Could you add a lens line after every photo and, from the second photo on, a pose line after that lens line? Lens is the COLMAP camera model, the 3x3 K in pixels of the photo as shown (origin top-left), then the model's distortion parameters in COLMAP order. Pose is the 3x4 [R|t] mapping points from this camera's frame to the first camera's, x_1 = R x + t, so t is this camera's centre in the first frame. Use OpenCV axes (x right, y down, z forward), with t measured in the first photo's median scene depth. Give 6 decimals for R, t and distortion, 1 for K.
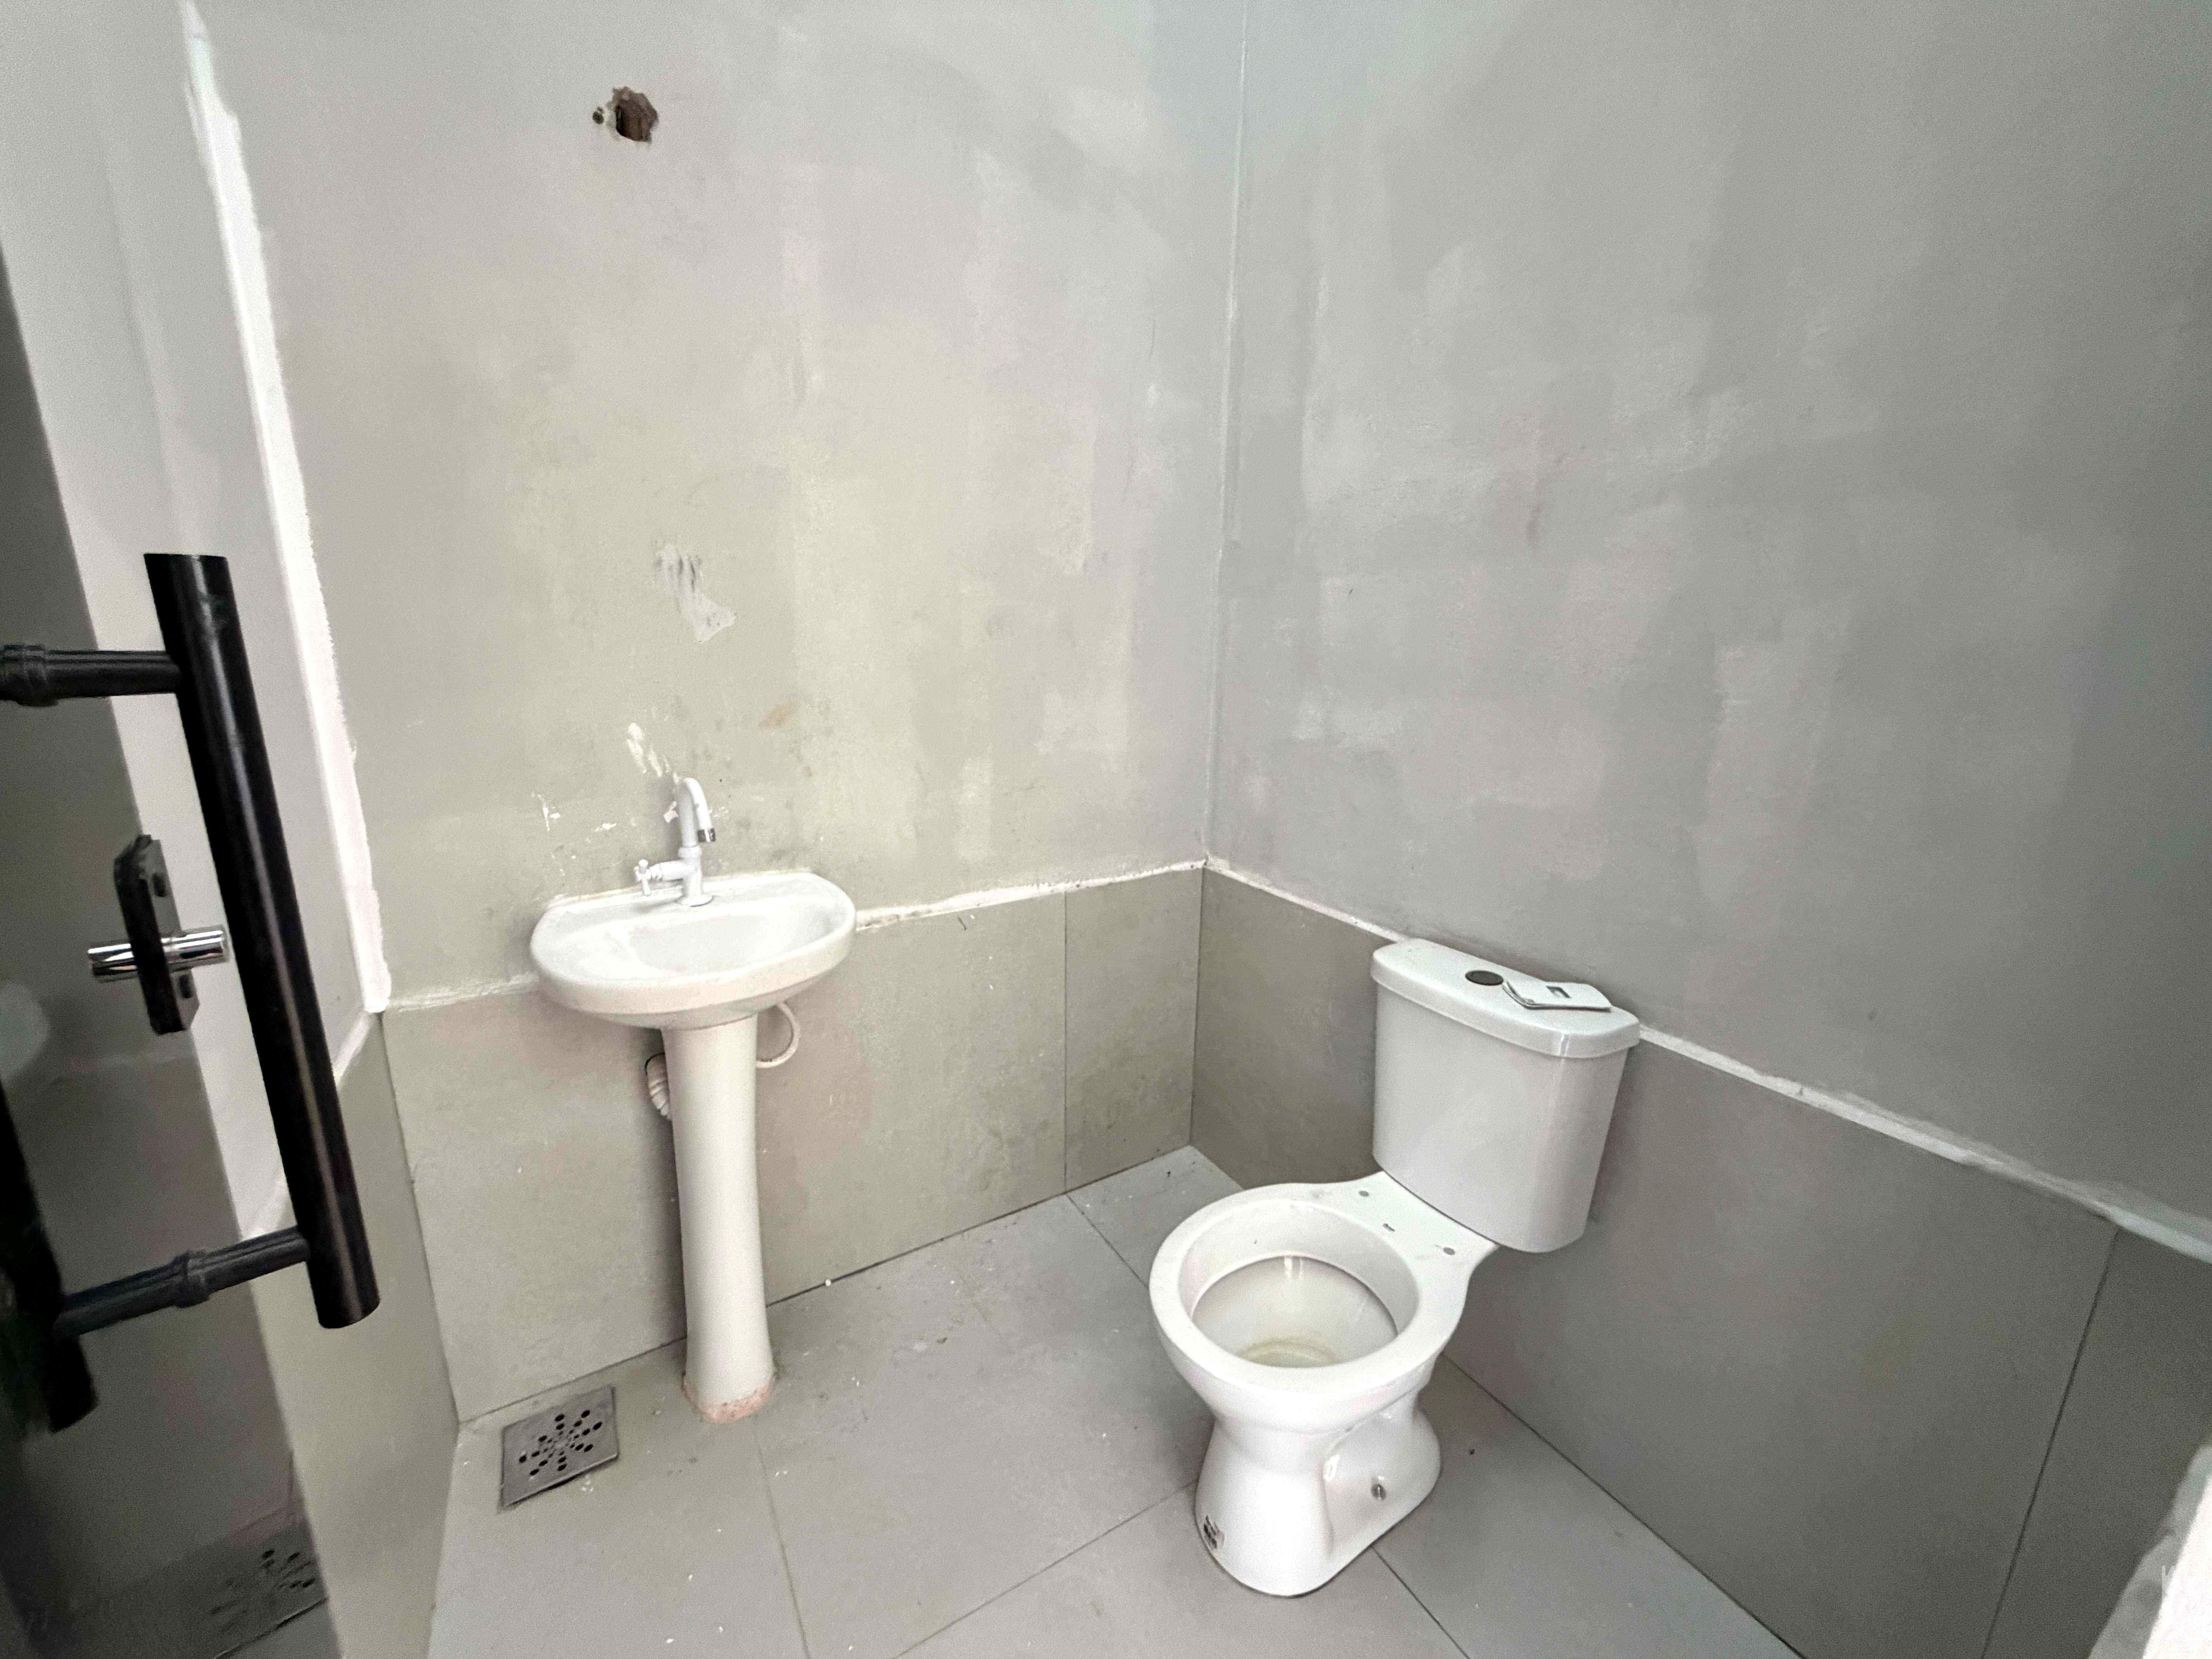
lens RADIAL K [[872.8, 0, 1114.9], [0, 872.8, 827.3], [0, 0, 1]] dist [-0.001366, 0.000111]
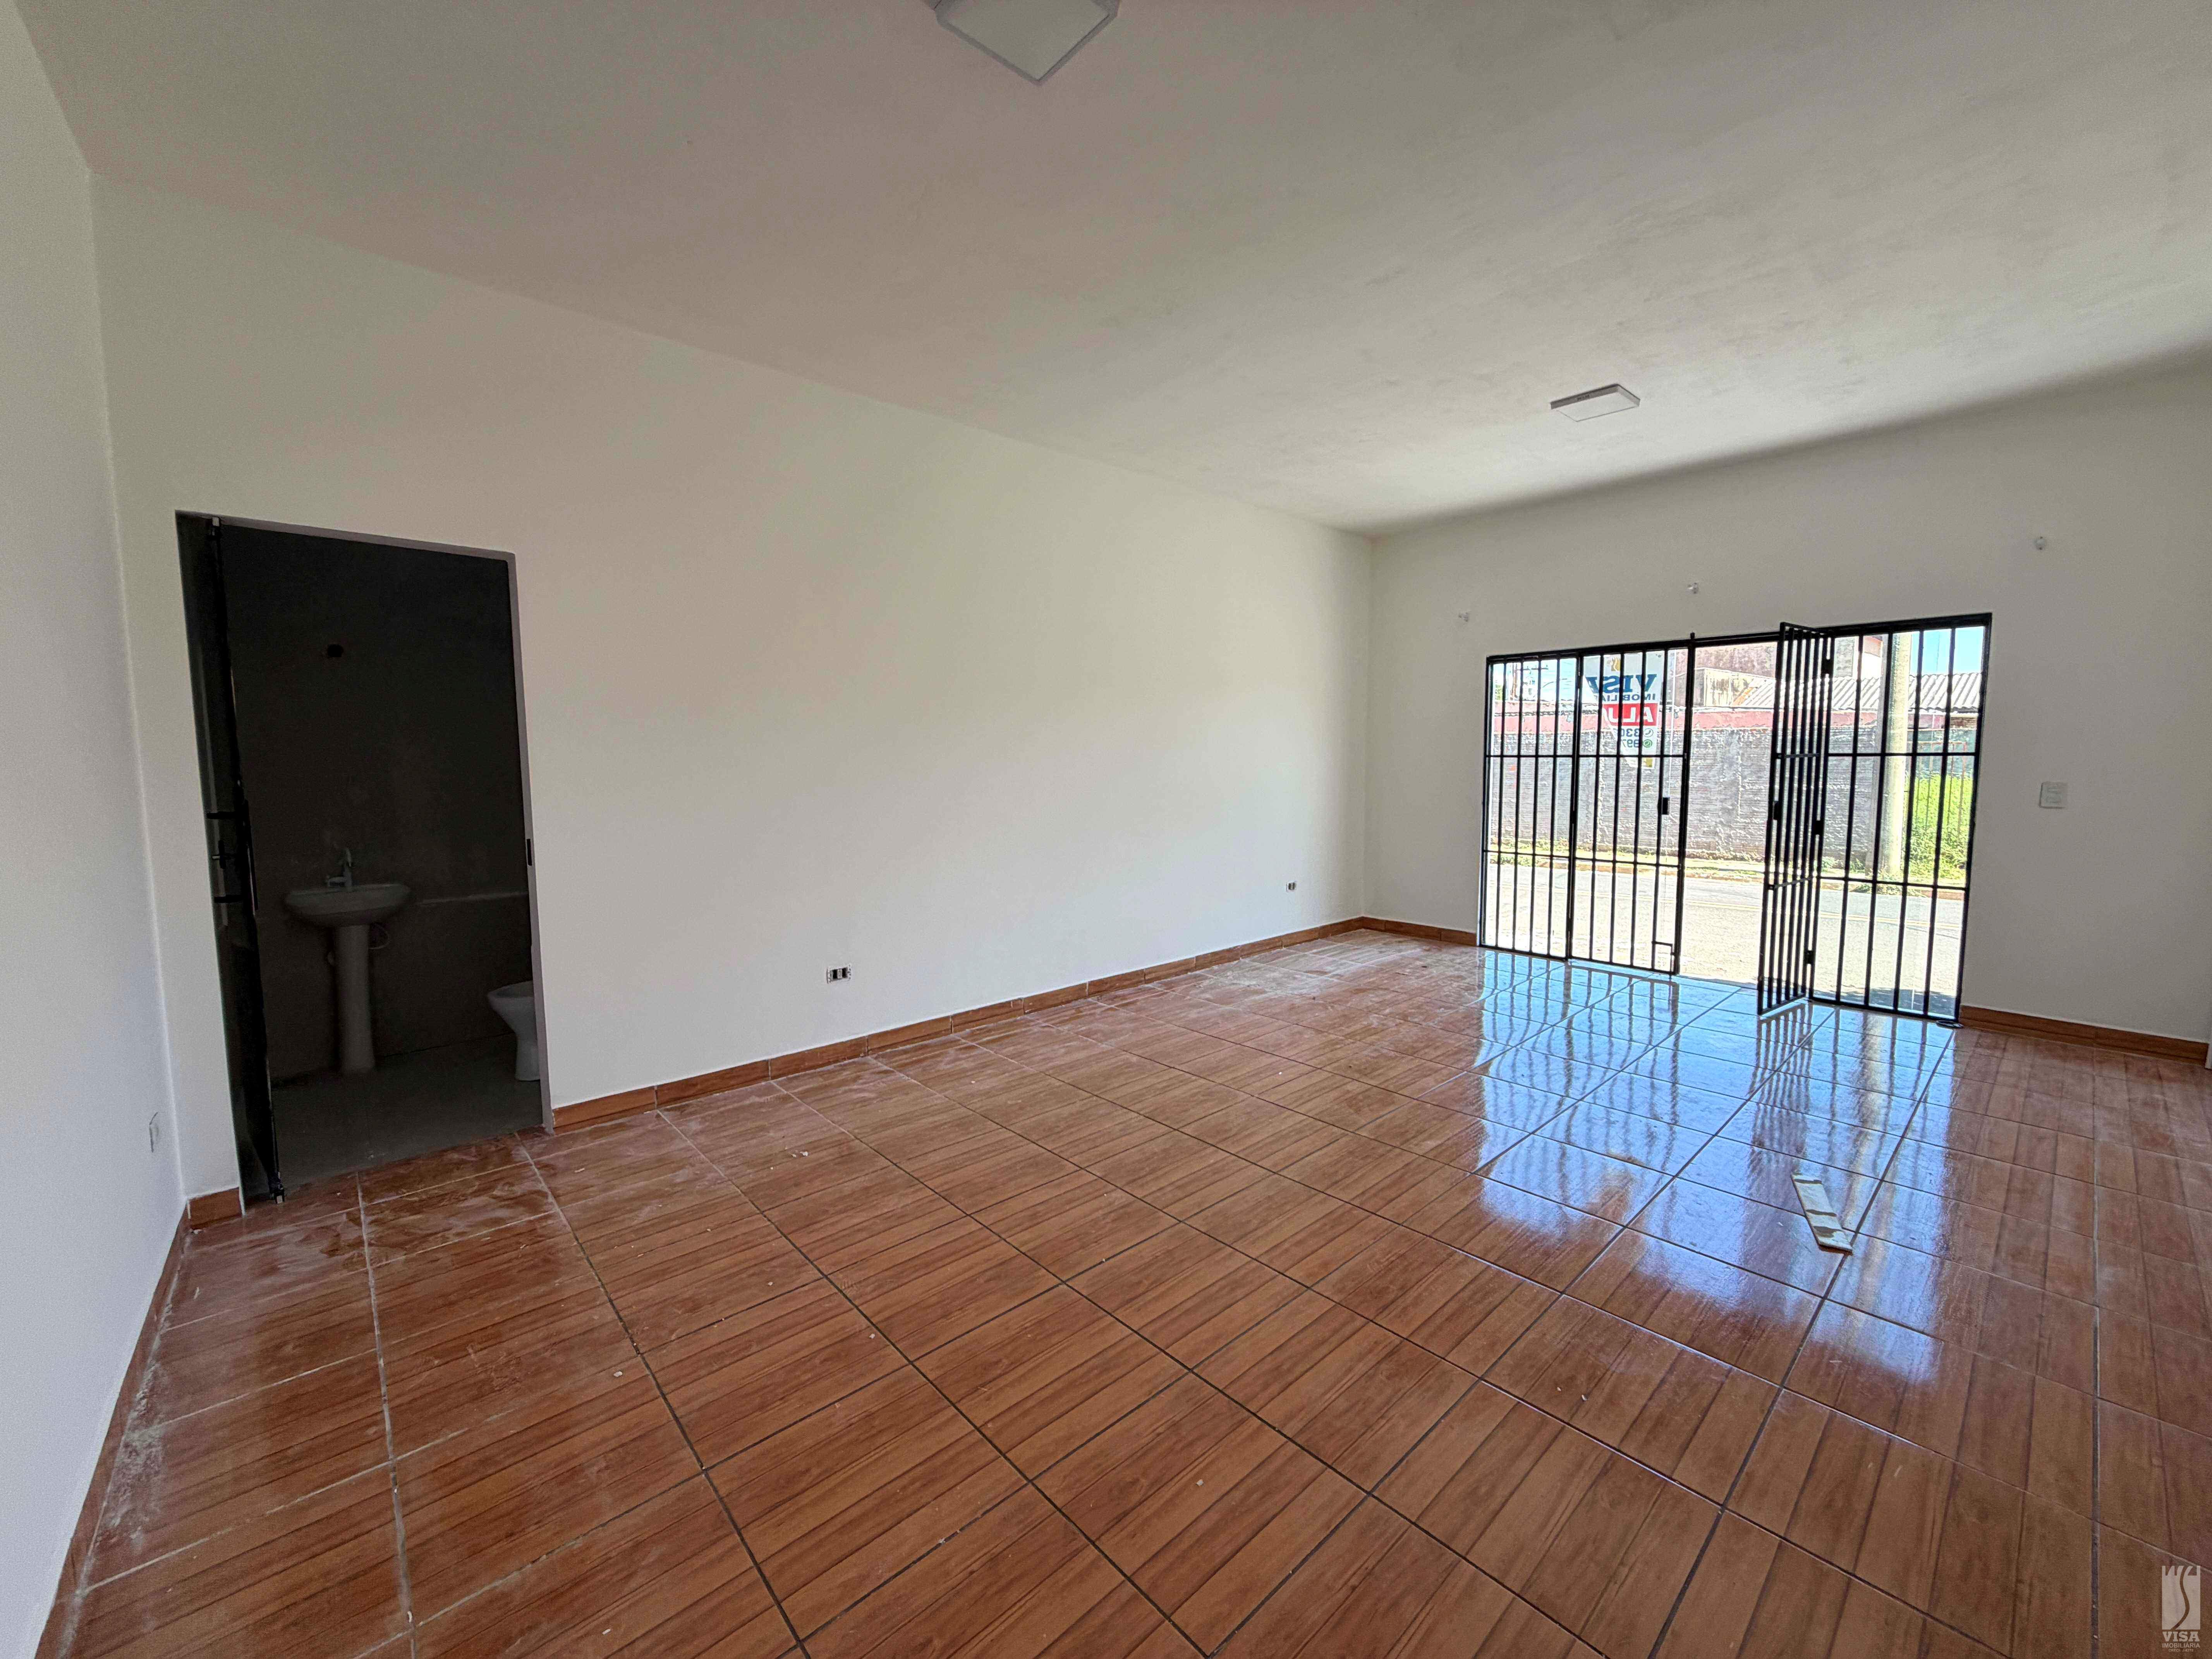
lens RADIAL K [[872.8, 0, 1106.8], [0, 872.8, 825.4], [0, 0, 1]] dist [-0.001366, 0.000111]
pose [[0.982465, -0.039142, 0.182292, 1.519453], [0.065118, 0.988181, -0.138771, 0.447098], [-0.174705, 0.148208, 0.973402, -2.365780]]
